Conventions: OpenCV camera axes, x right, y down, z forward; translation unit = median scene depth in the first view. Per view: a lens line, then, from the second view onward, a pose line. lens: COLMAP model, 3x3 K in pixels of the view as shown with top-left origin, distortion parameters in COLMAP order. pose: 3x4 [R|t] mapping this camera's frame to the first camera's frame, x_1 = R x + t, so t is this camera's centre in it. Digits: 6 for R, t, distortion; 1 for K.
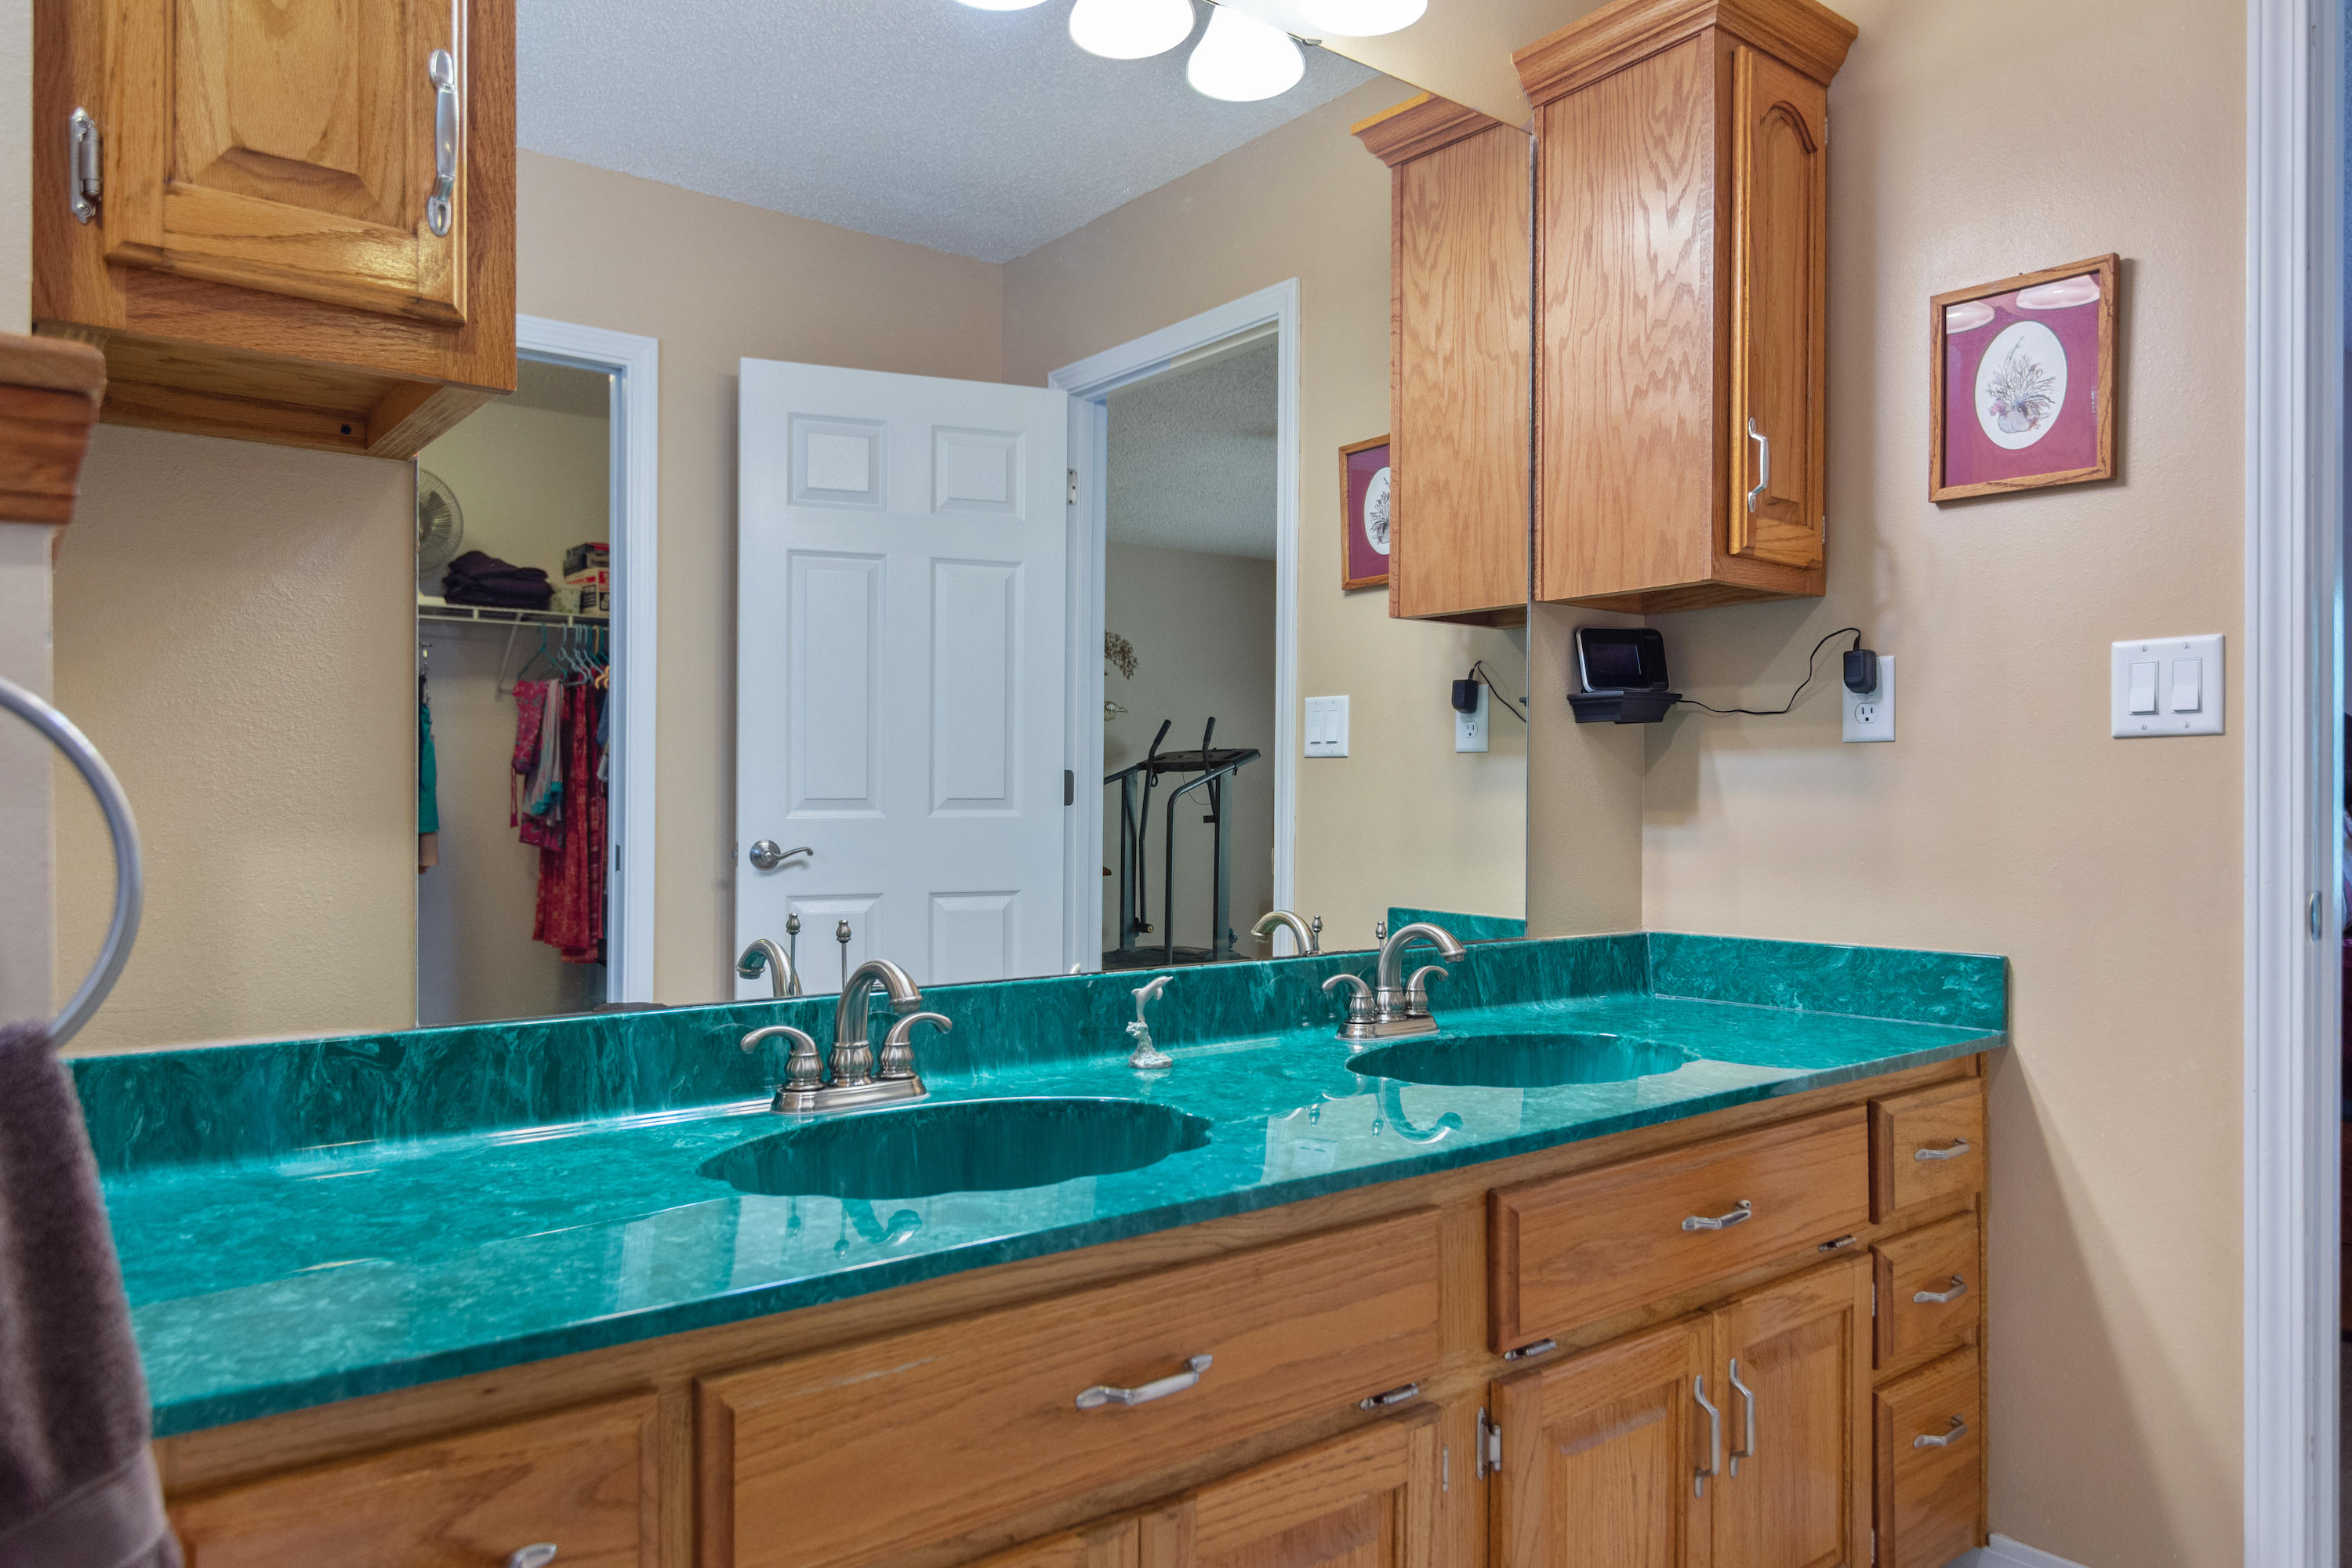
lens RADIAL K [[1559.7, 0, 1179.2], [0, 1559.7, 801.1], [0, 0, 1]] dist [0.001678, 0.000885]
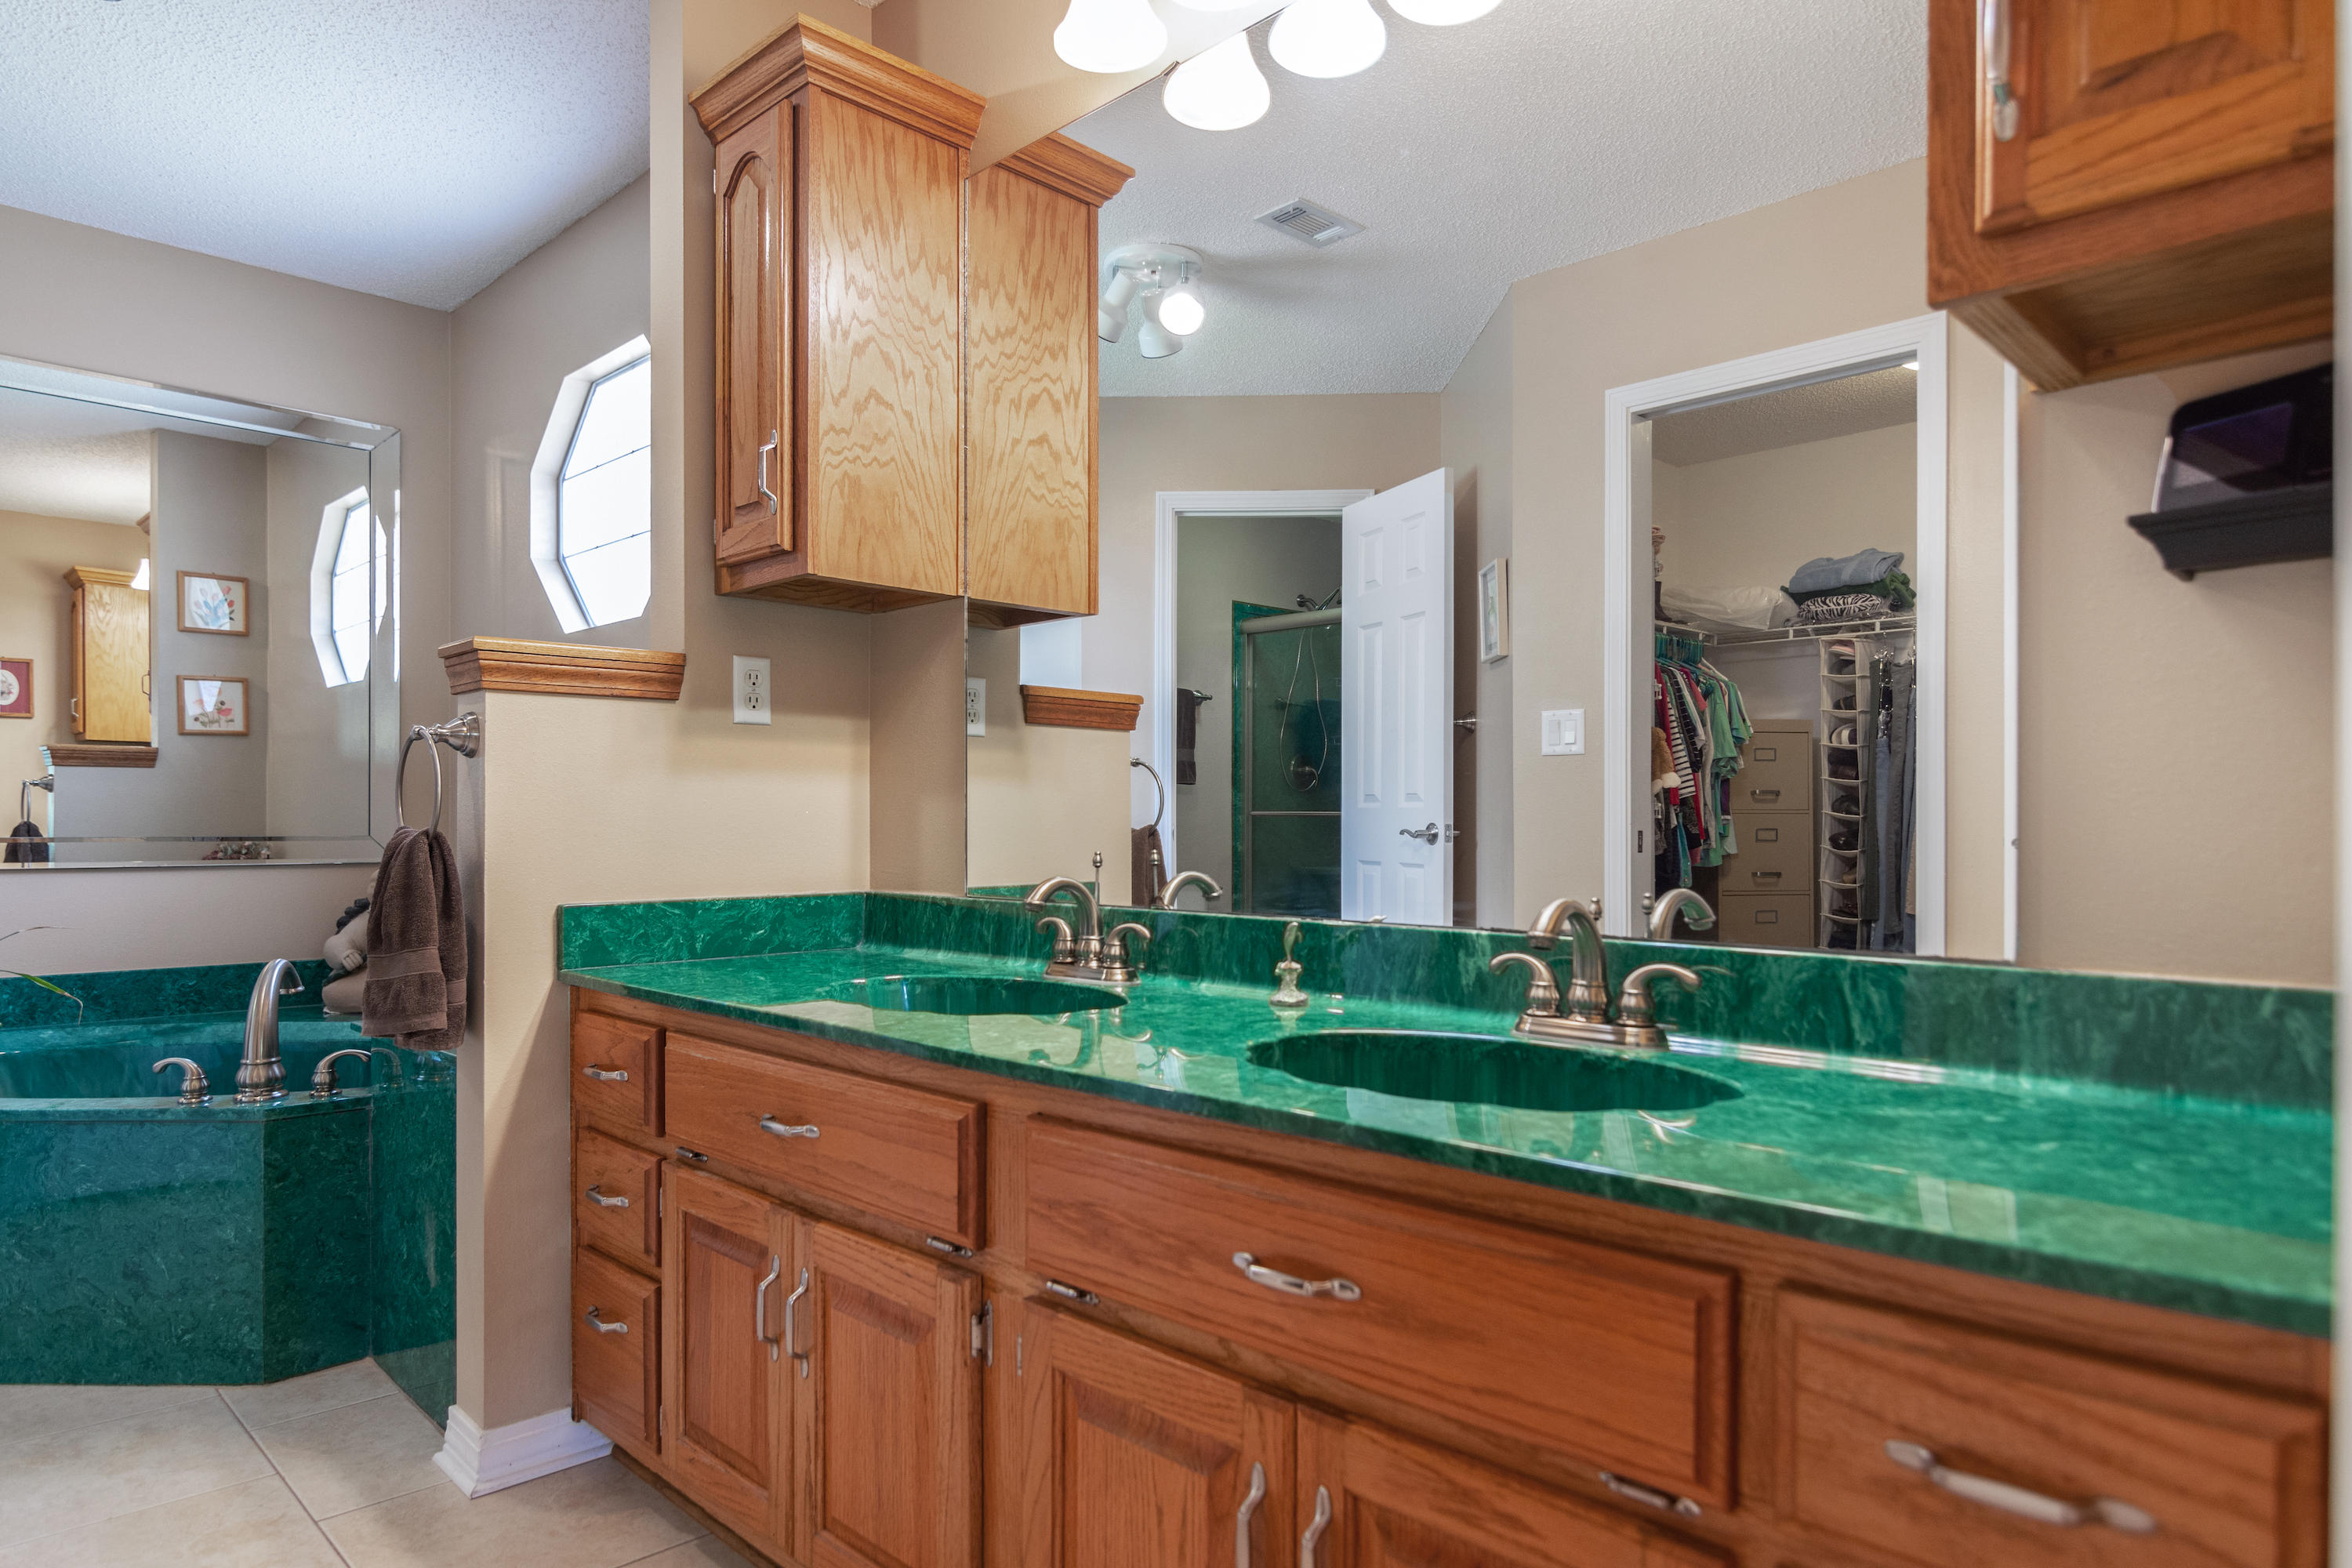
lens RADIAL K [[1378.7, 0, 1176.8], [0, 1378.7, 814.9], [0, 0, 1]] dist [0.000446, -0.000290]
pose [[0.119470, -0.009699, -0.992790, 0.854507], [-0.000716, 0.999951, -0.009855, 0.043164], [0.992838, 0.001888, 0.119458, 0.740033]]
